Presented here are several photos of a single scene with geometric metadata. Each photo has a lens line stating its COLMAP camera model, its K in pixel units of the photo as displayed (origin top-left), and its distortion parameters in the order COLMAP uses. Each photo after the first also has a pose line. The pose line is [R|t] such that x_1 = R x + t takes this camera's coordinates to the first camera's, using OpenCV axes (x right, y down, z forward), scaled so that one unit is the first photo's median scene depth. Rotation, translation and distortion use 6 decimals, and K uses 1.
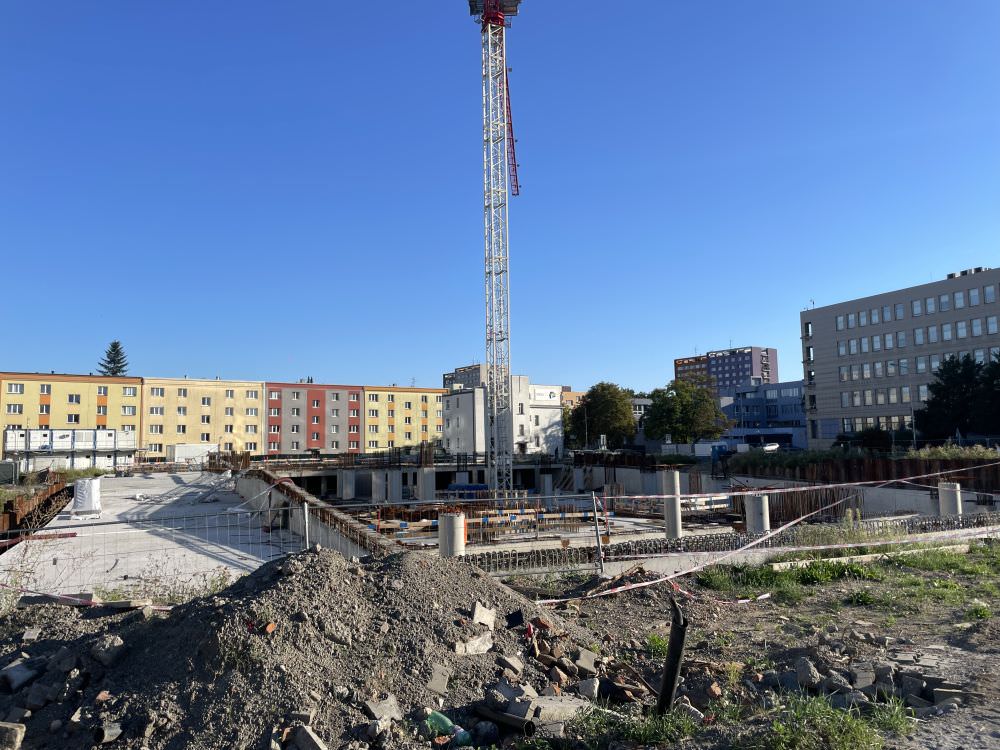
lens RADIAL K [[762.7, 0, 507.3], [0, 762.7, 367.5], [0, 0, 1]] dist [0.060700, -0.004077]
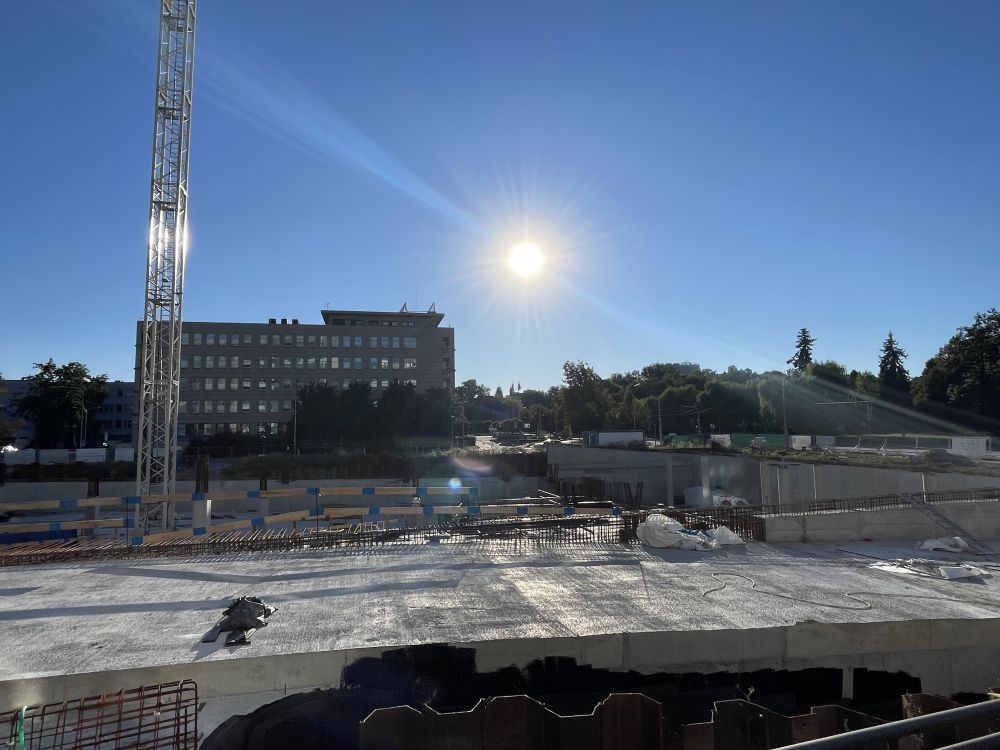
lens RADIAL K [[563.2, 0, 493.9], [0, 563.2, 381.8], [0, 0, 1]] dist [-0.039119, 0.011942]
pose [[0.184466, 0.098176, 0.977923, -0.261251], [-0.088130, 0.992642, -0.083029, 0.030039], [-0.978880, -0.070869, 0.191761, 0.373468]]
